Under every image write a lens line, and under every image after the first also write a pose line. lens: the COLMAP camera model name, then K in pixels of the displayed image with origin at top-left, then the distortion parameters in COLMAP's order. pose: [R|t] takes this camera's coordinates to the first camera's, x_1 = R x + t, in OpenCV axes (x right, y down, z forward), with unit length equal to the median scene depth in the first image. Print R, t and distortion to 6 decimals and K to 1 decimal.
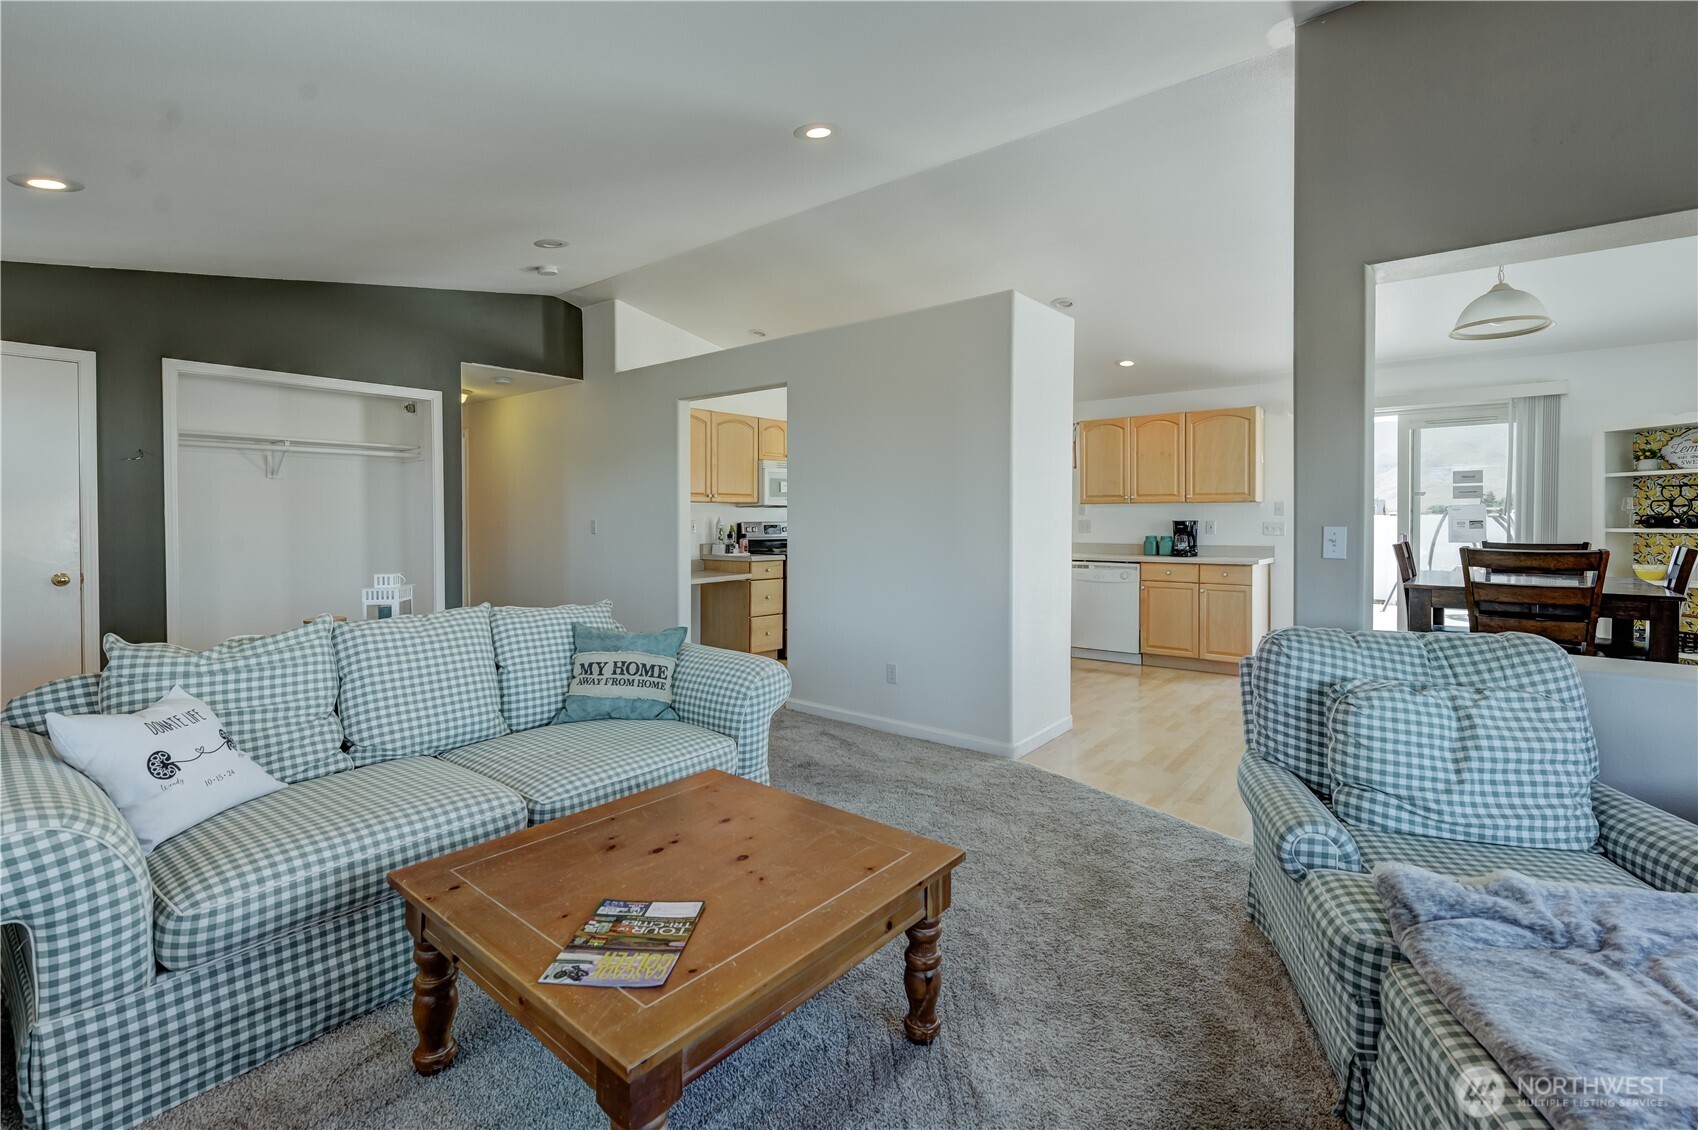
lens RADIAL K [[759.4, 0, 848.4], [0, 759.4, 519.8], [0, 0, 1]] dist [0.000677, -0.000684]
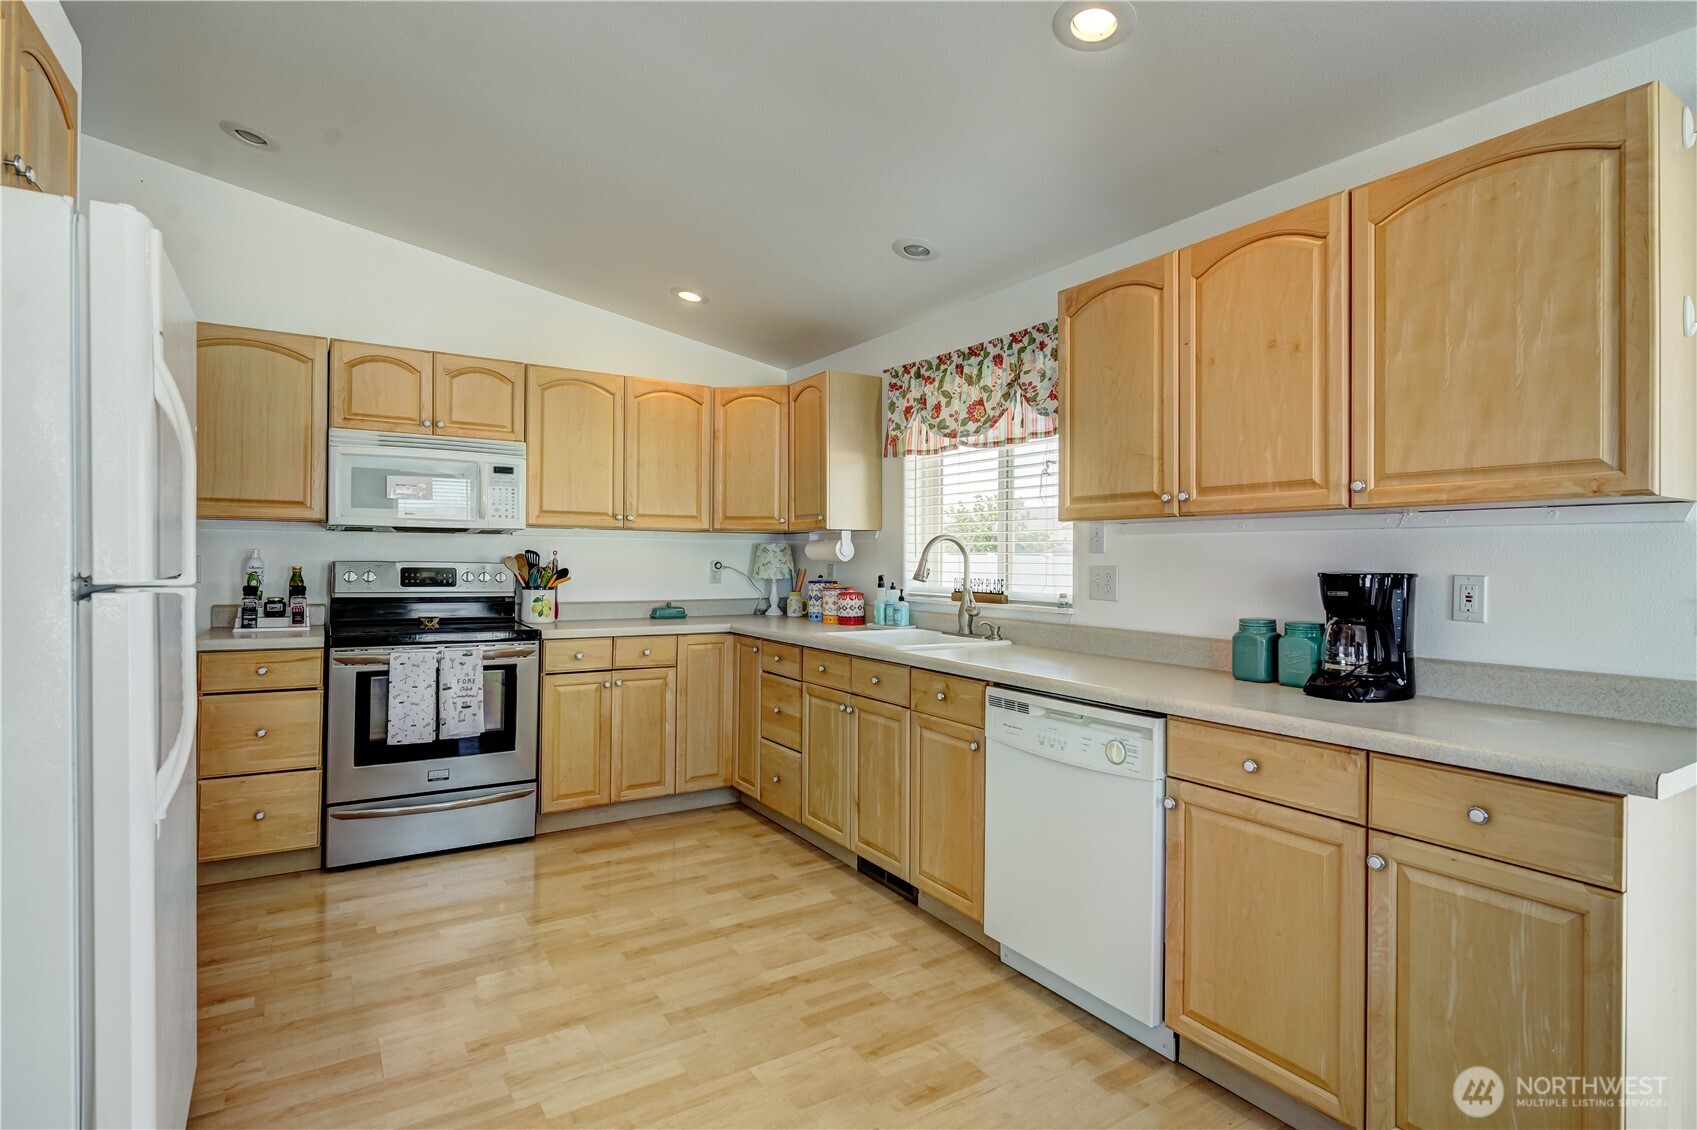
lens RADIAL K [[831.6, 0, 846.2], [0, 831.6, 553.5], [0, 0, 1]] dist [0.000584, -0.001019]
pose [[0.947764, 0.008092, -0.318871, 0.757749], [-0.010811, 0.999919, -0.006757, -0.004306], [0.318790, 0.009851, 0.947774, 1.349486]]
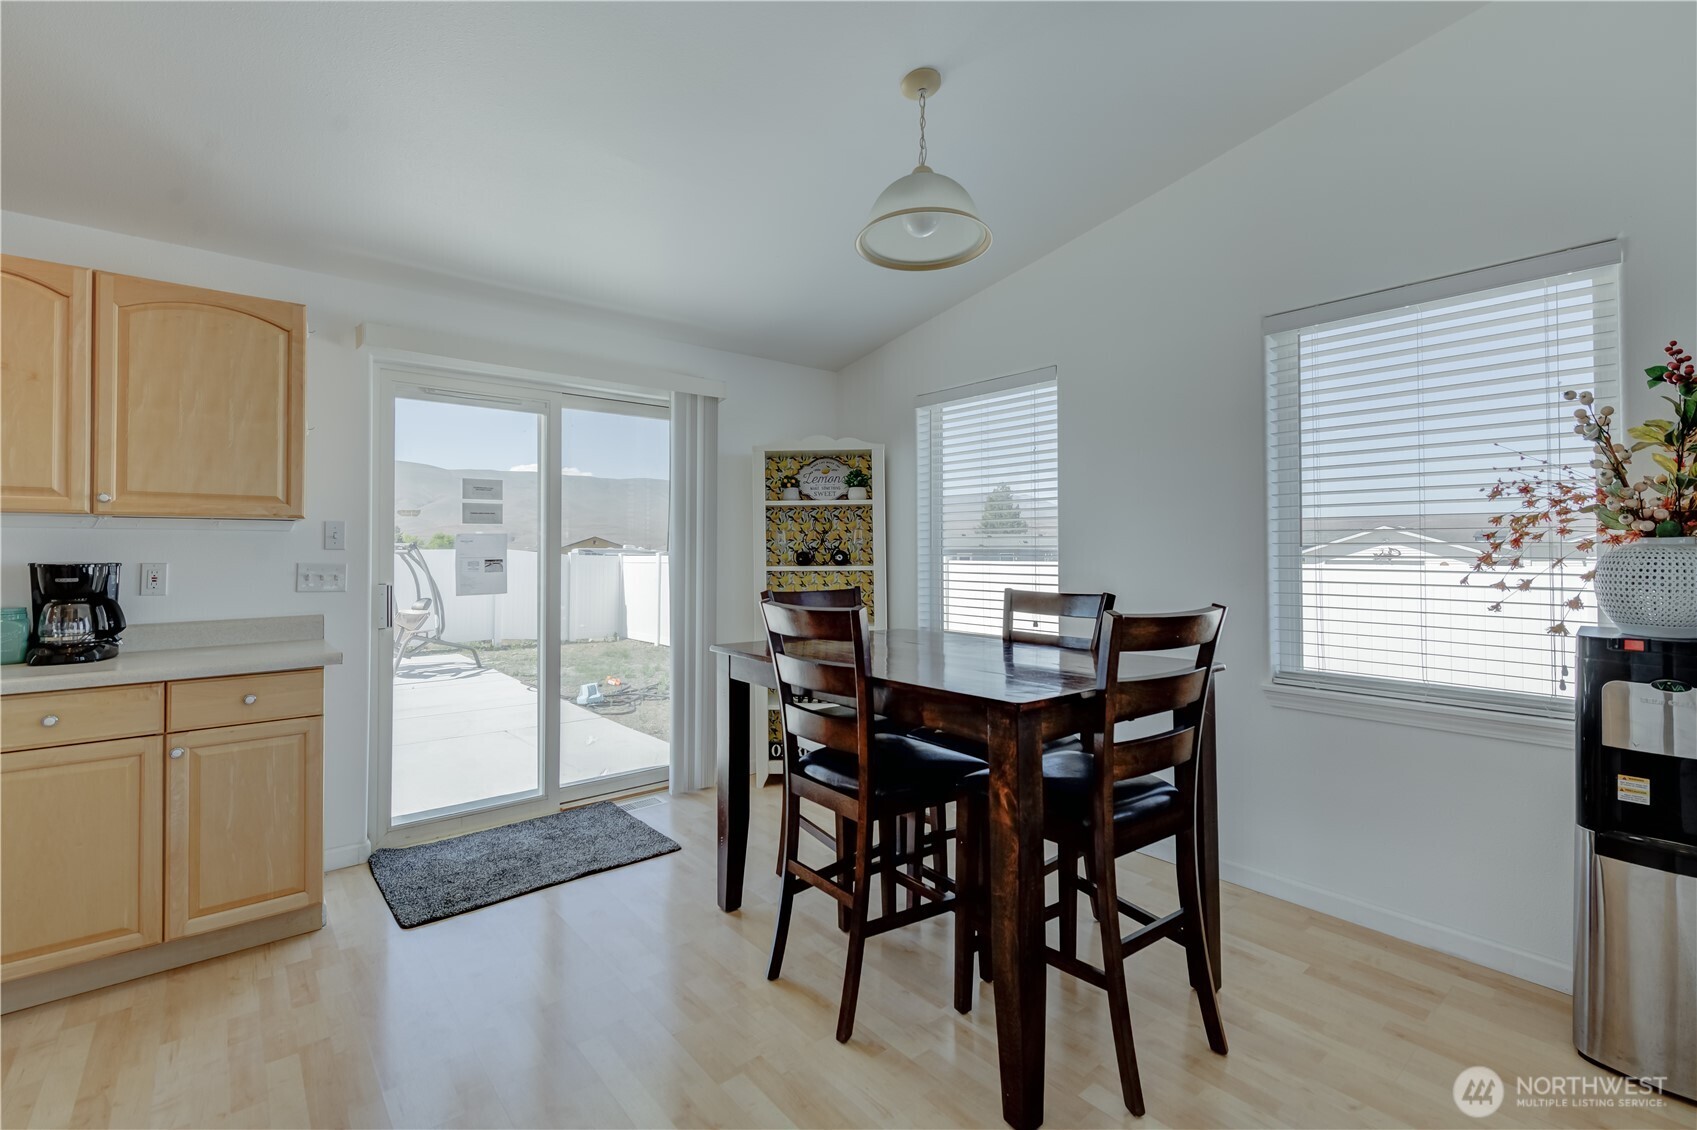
lens RADIAL K [[745.5, 0, 855.4], [0, 745.5, 542.6], [0, 0, 1]] dist [0.006694, -0.006096]
pose [[0.185998, 0.014442, 0.982444, 0.332283], [0.005569, 0.999860, -0.015752, -0.002465], [-0.982534, 0.008402, 0.185891, 1.187275]]
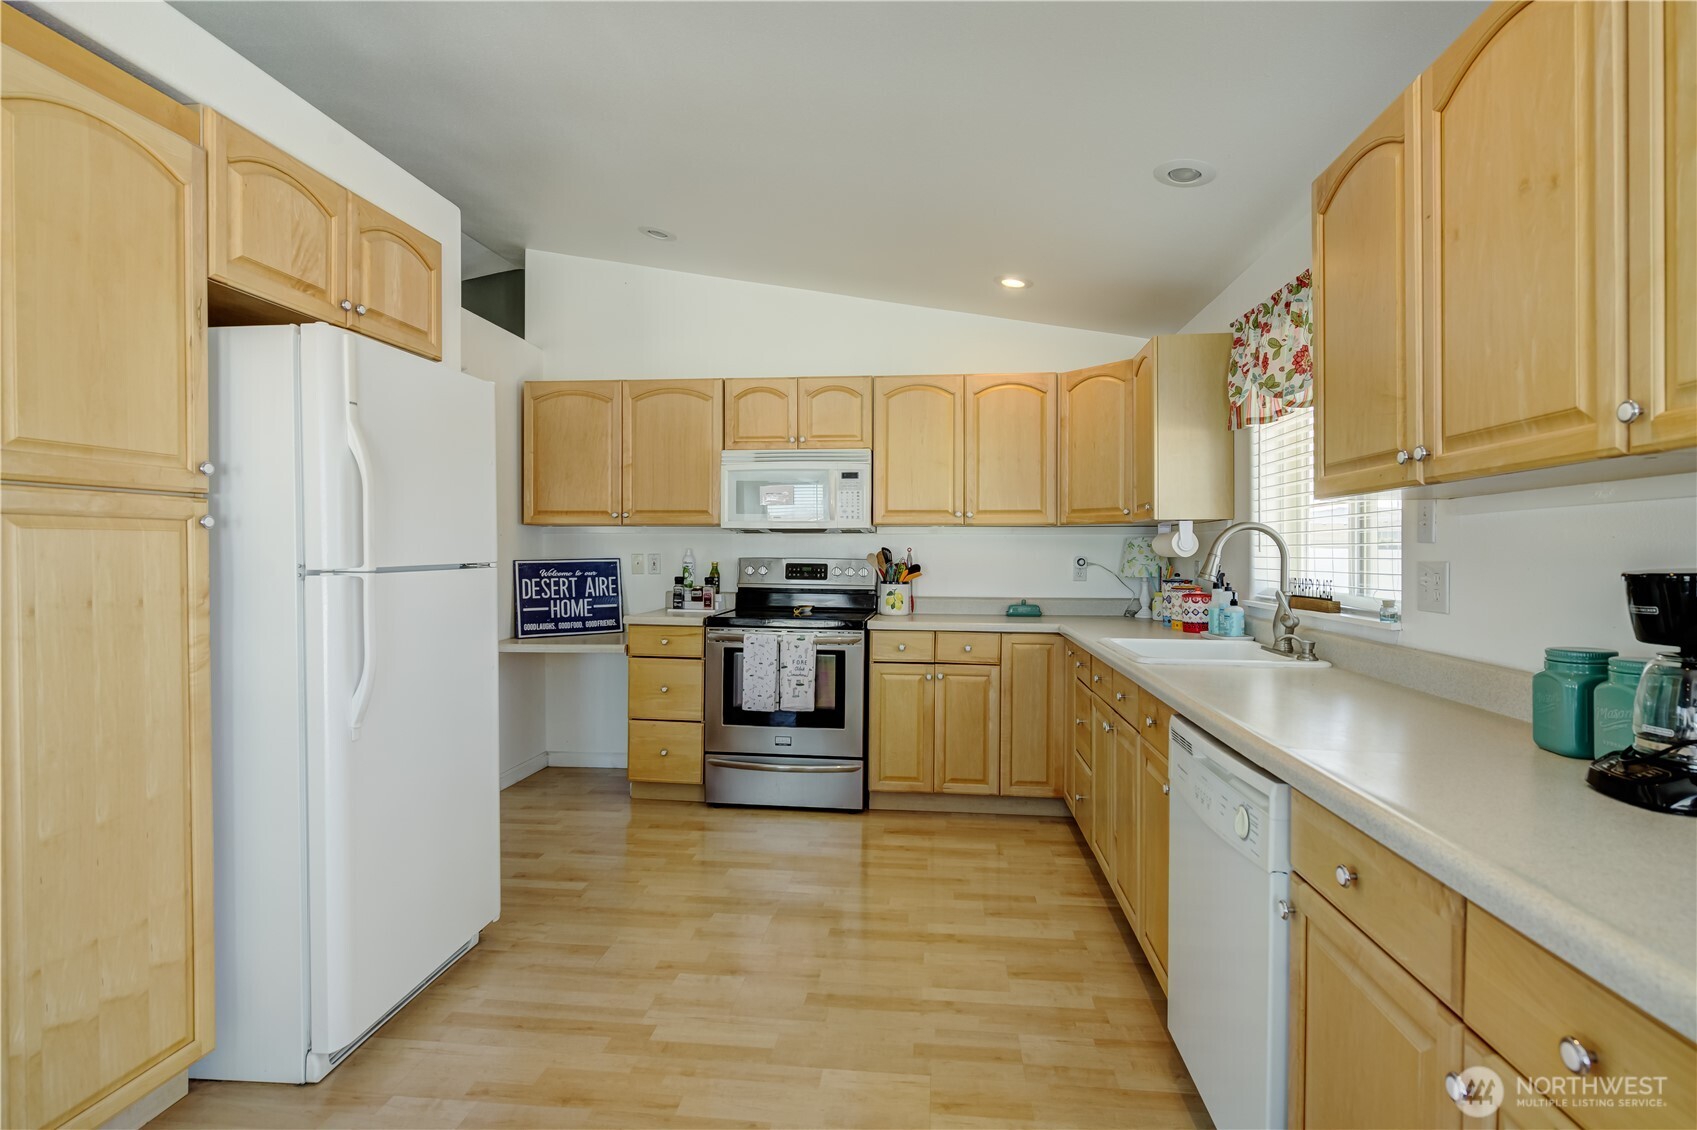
lens RADIAL K [[831.6, 0, 846.2], [0, 831.6, 553.5], [0, 0, 1]] dist [0.000584, -0.001019]
pose [[0.546942, 0.004448, -0.837159, 1.029788], [-0.006360, 0.999979, 0.001158, -0.003835], [0.837146, 0.004691, 0.546959, 1.609559]]
